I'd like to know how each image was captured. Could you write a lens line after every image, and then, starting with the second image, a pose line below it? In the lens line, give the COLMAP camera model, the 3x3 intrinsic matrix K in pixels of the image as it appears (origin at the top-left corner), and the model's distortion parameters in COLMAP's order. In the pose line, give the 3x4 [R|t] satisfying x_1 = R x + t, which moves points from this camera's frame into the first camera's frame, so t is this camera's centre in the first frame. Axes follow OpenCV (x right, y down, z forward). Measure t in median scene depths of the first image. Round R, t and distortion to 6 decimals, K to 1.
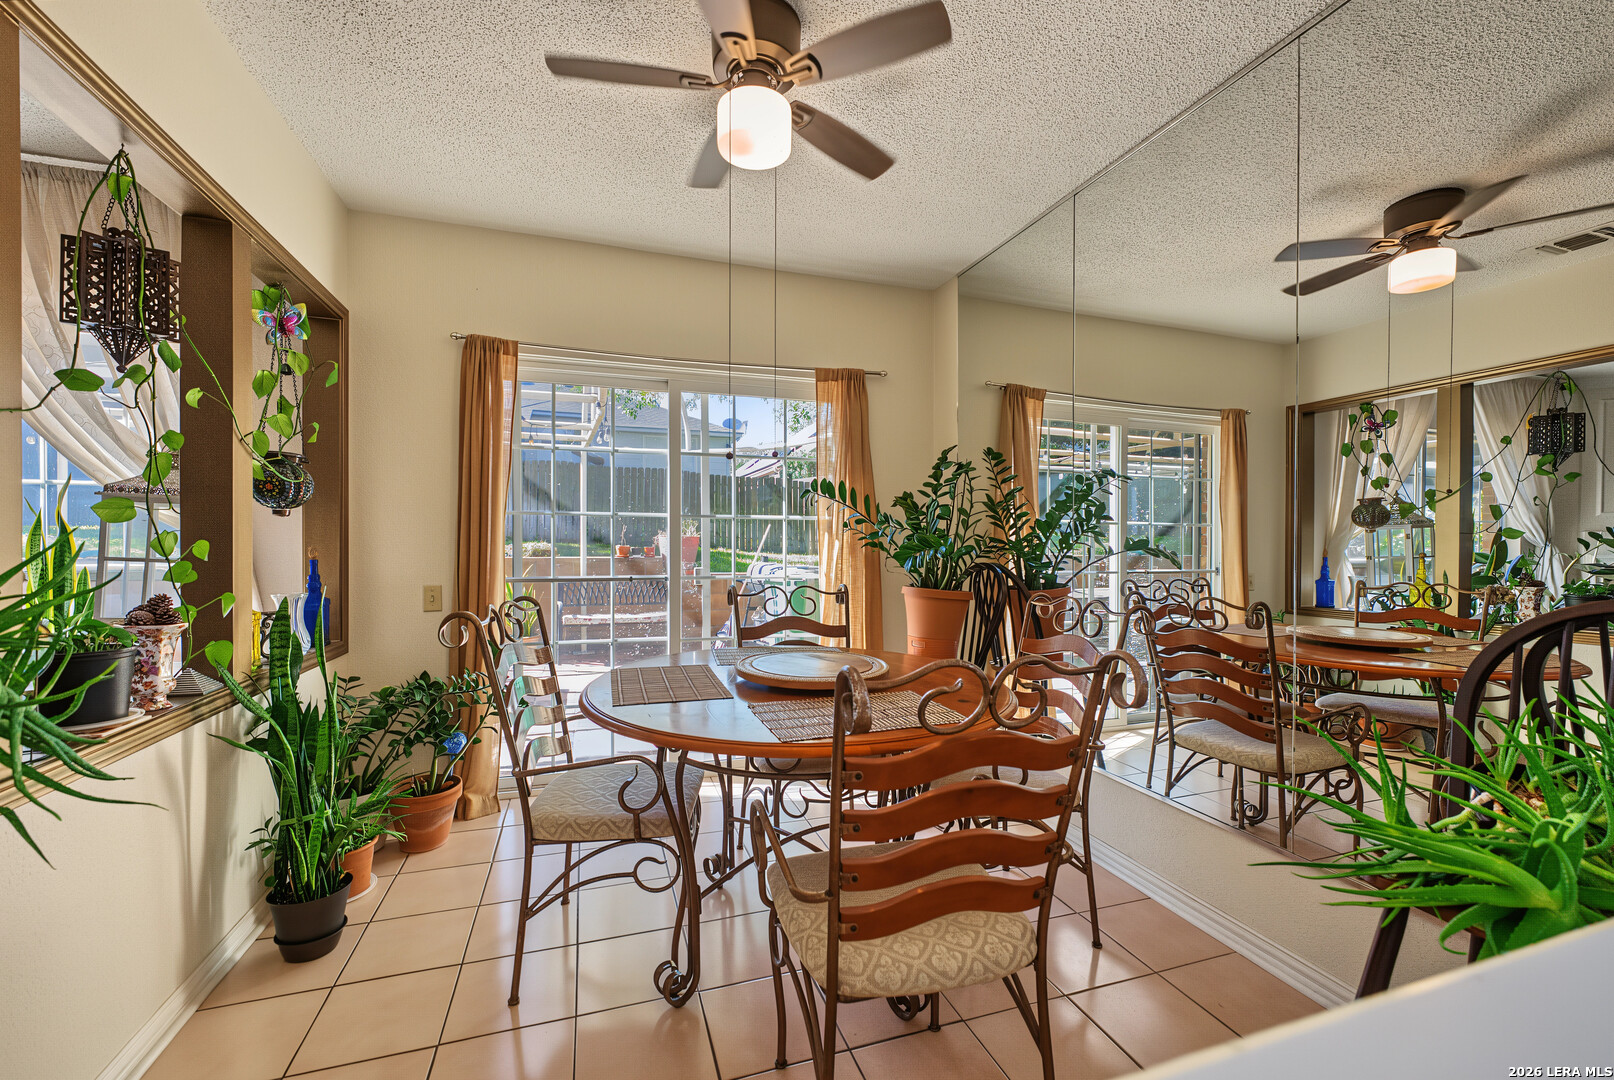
lens RADIAL K [[658.0, 0, 818.9], [0, 658.0, 540.2], [0, 0, 1]] dist [-0.000038, -0.001243]
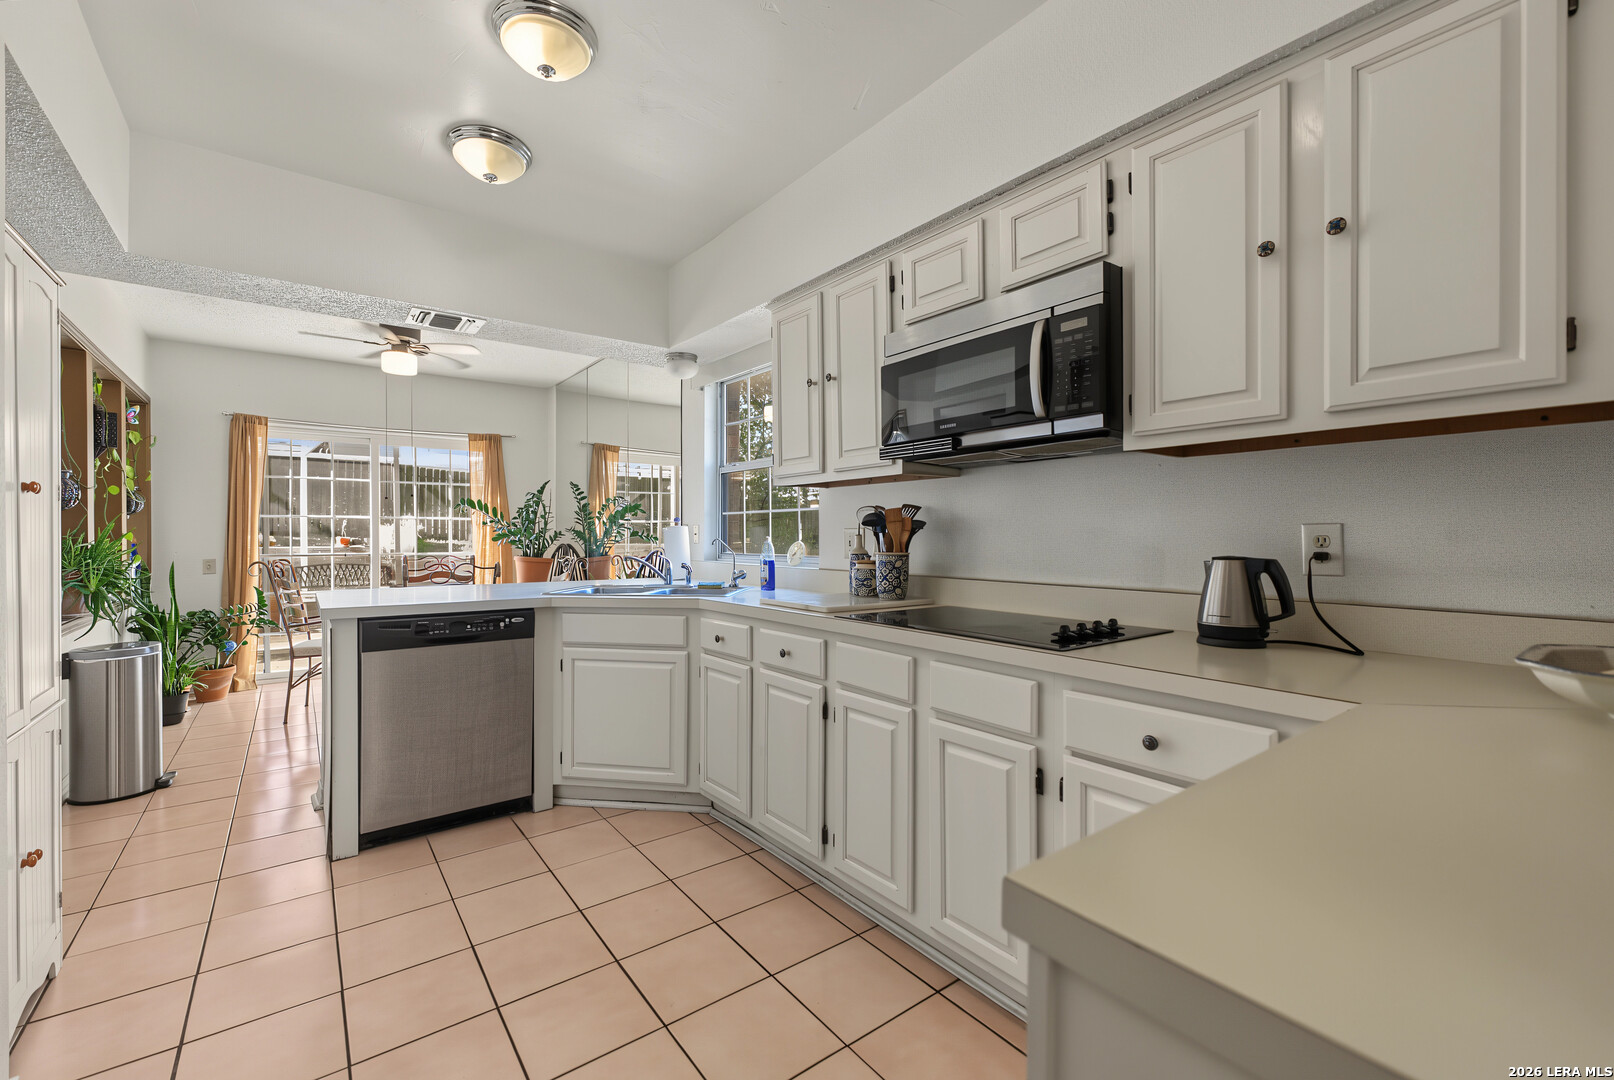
lens RADIAL K [[658.0, 0, 800.0], [0, 658.0, 535.2], [0, 0, 1]] dist [-0.000038, -0.001243]
pose [[0.951929, -0.003912, 0.306295, 0.347415], [0.002777, 0.999988, 0.004140, 0.005422], [-0.306307, -0.003090, 0.951928, -1.087119]]
